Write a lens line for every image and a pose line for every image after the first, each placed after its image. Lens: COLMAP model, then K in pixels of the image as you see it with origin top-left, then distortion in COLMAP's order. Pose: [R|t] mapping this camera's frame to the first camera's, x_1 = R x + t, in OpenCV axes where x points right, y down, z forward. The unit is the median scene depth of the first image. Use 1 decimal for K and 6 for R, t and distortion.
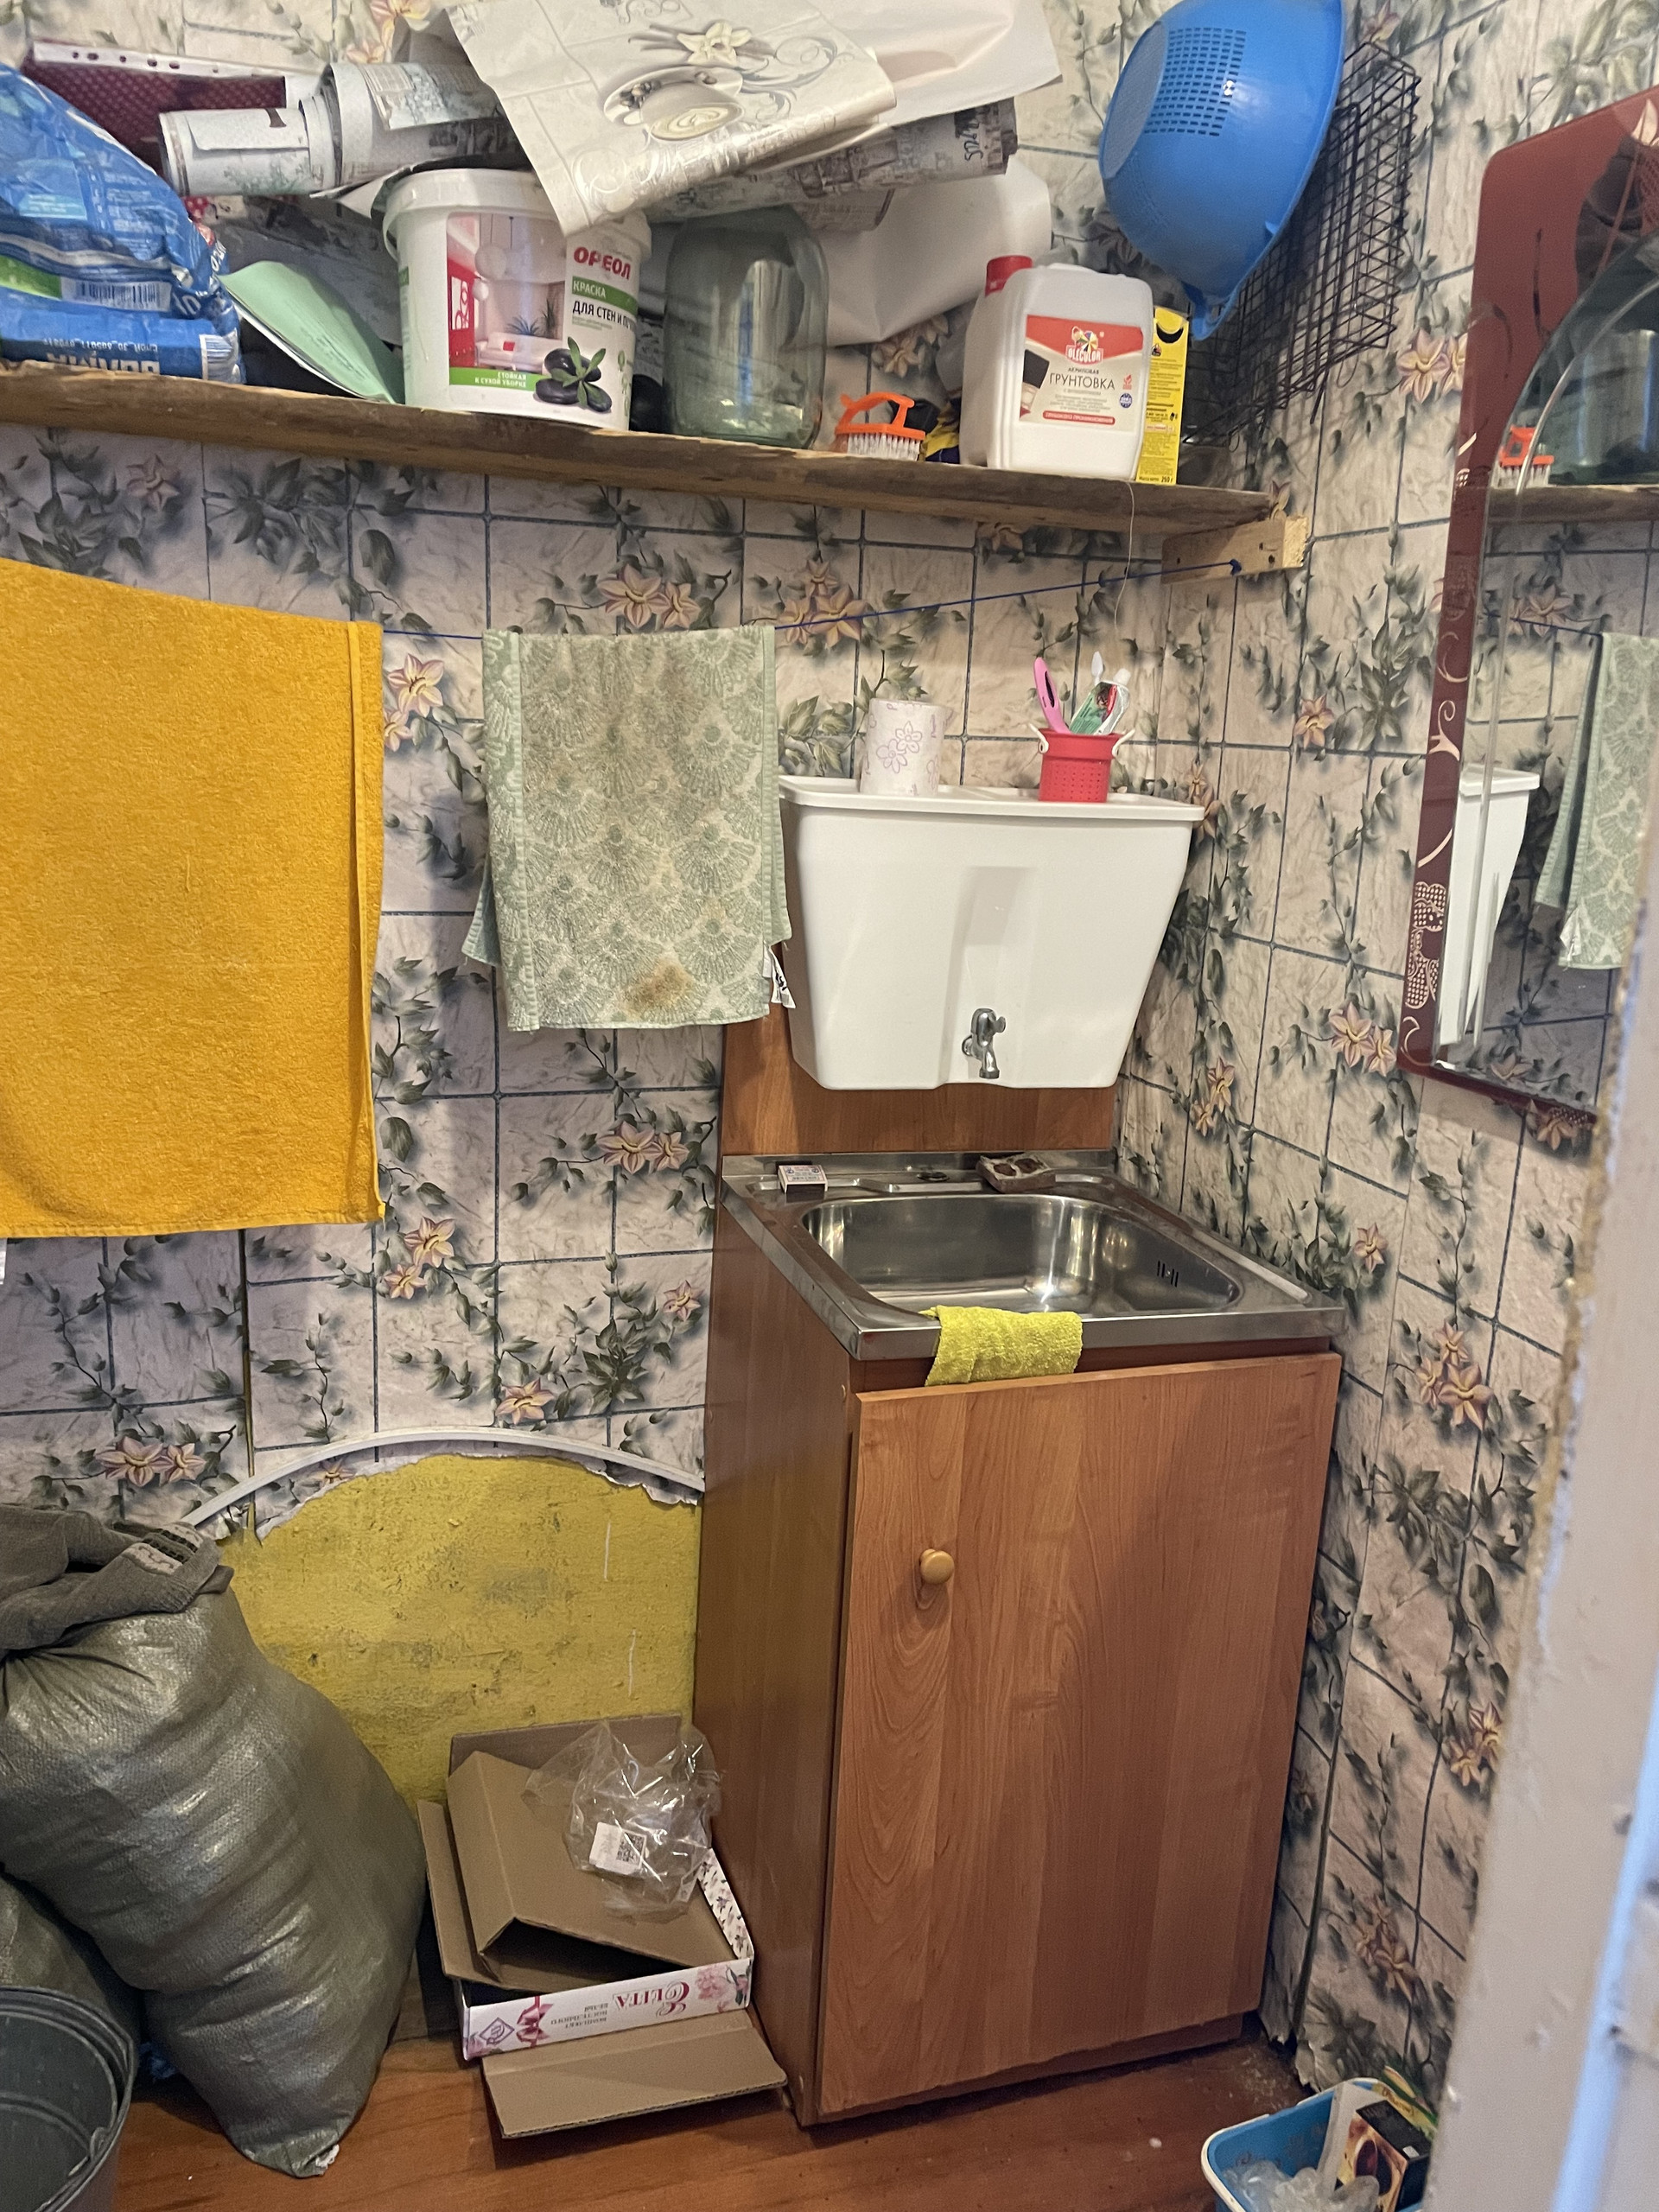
lens RADIAL K [[1678.9, 0, 823.0], [0, 1678.9, 1130.7], [0, 0, 1]] dist [0.097286, -0.127551]
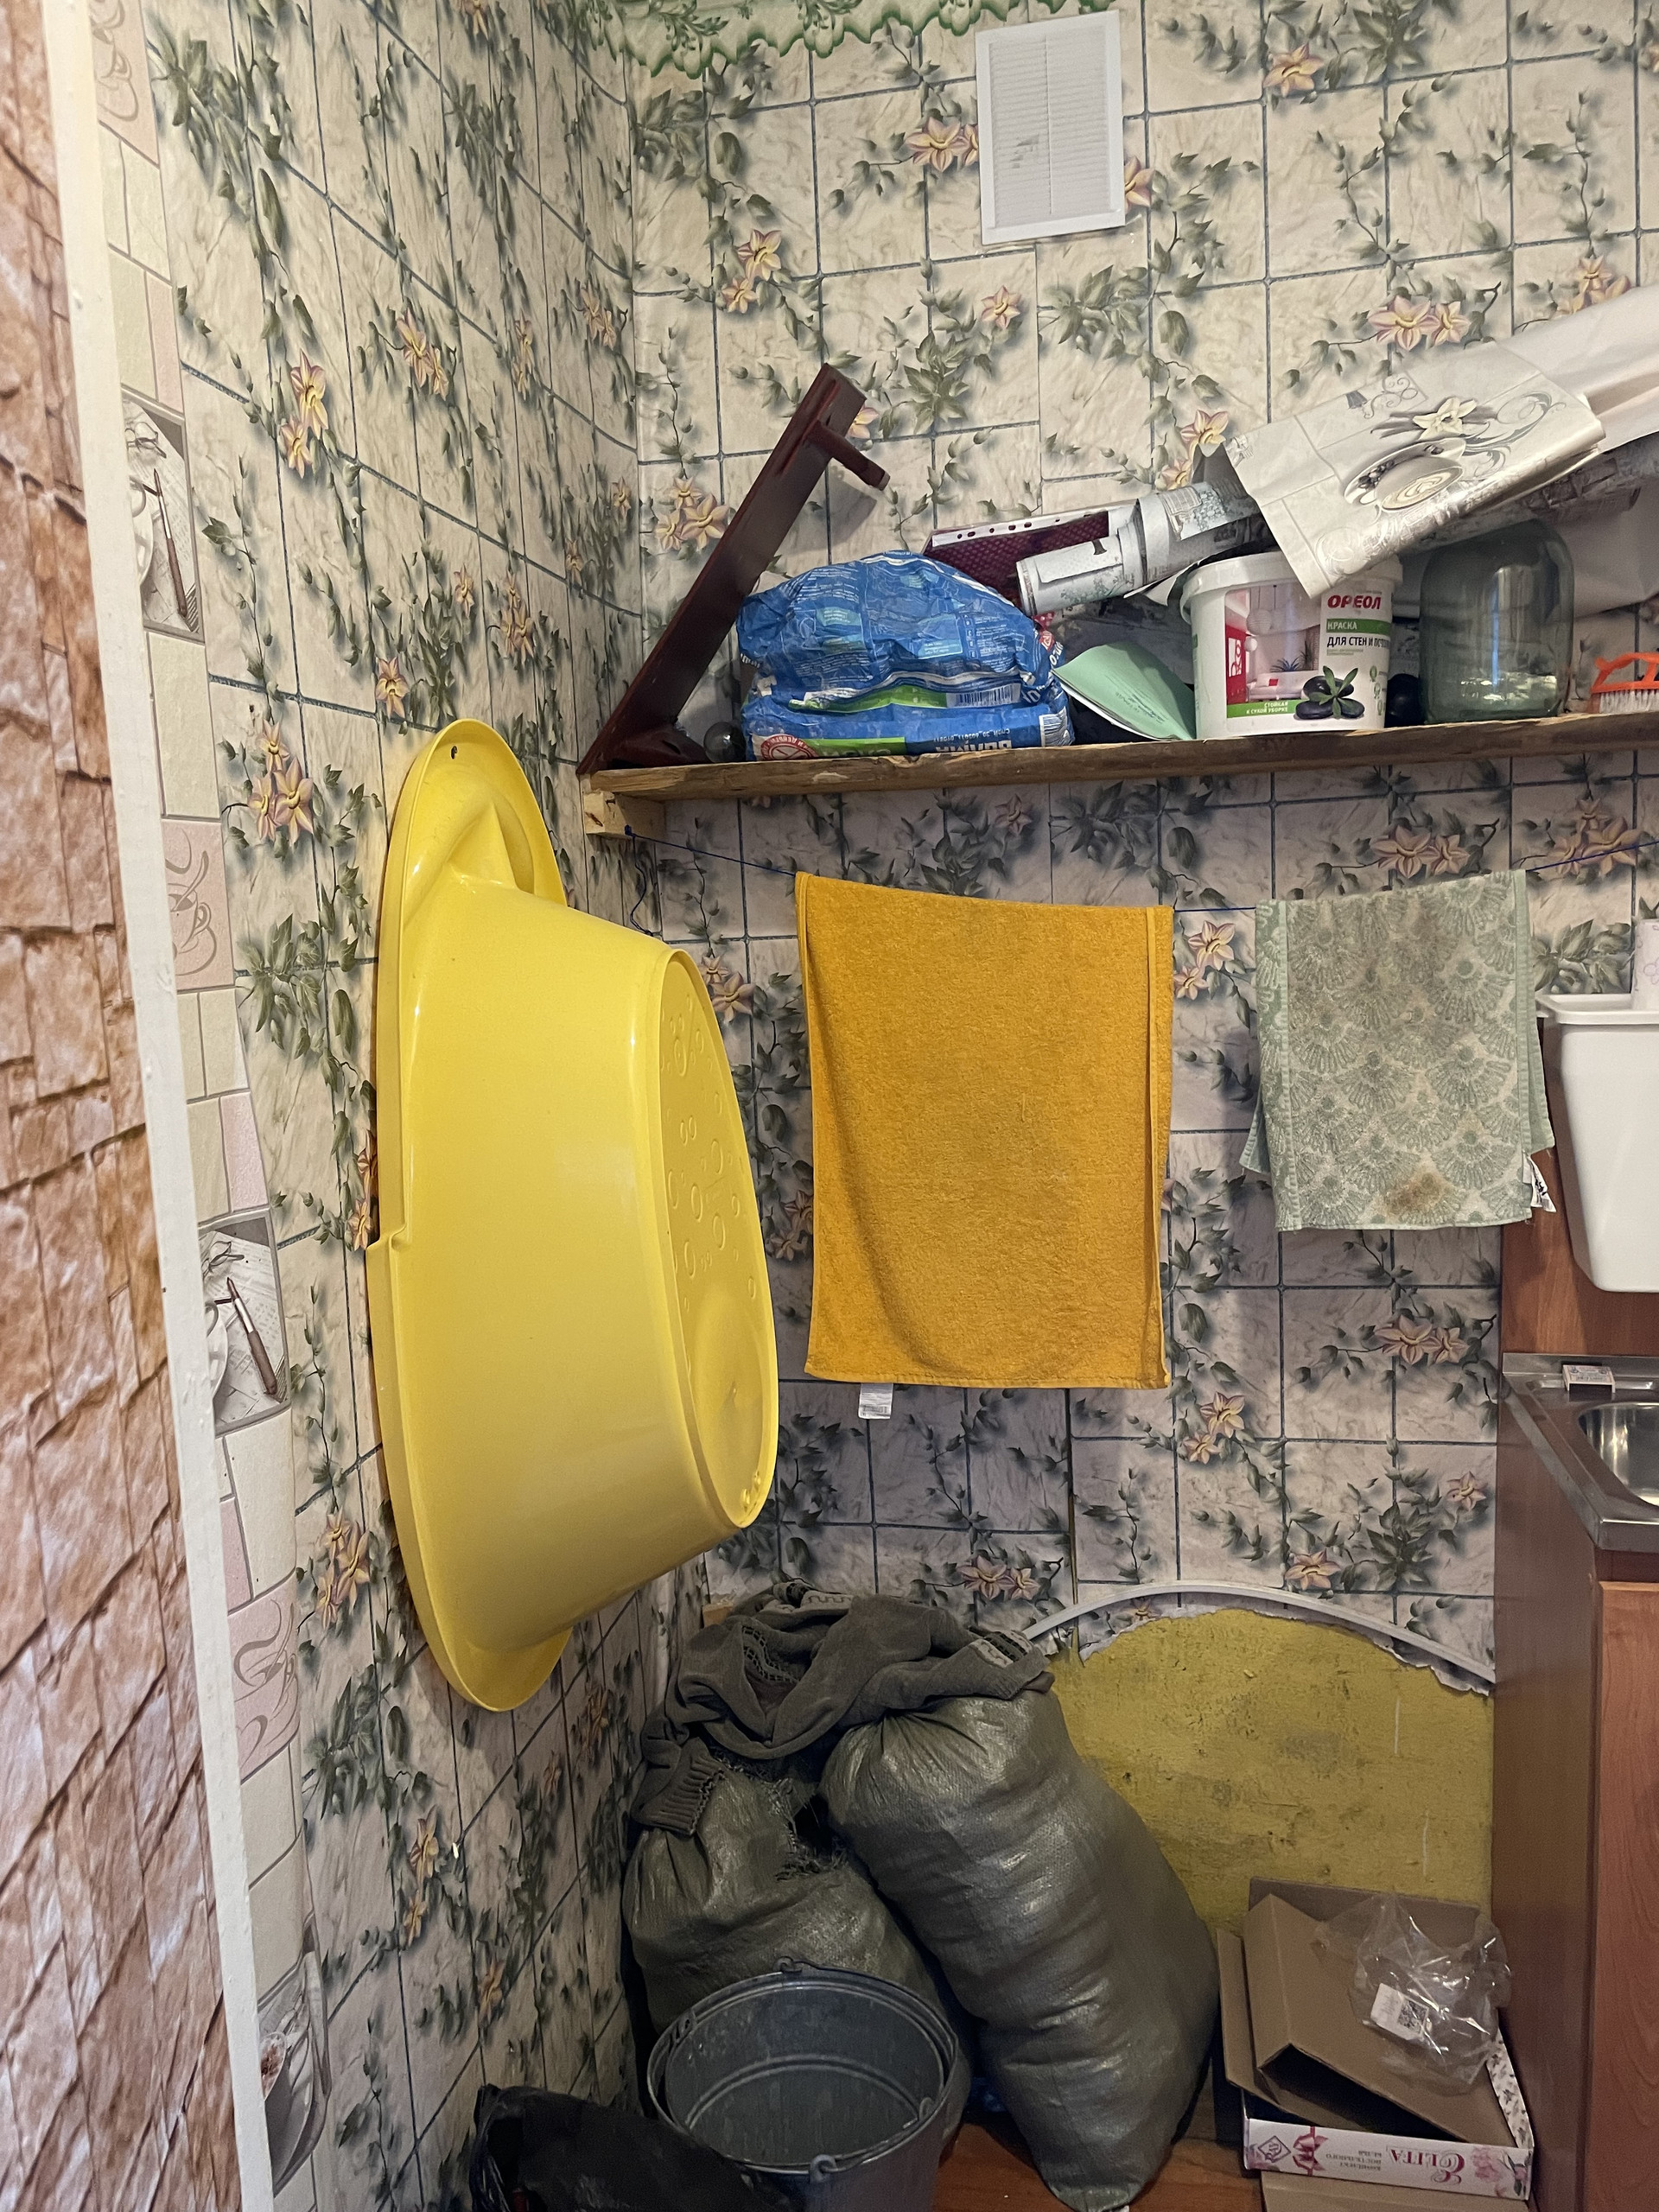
lens RADIAL K [[1678.9, 0, 823.0], [0, 1678.9, 1130.7], [0, 0, 1]] dist [0.097286, -0.127551]
pose [[0.867049, -0.019771, -0.497830, 0.115074], [-0.039861, 0.993256, -0.108871, 0.011074], [0.496626, 0.114241, 0.860414, -0.156949]]
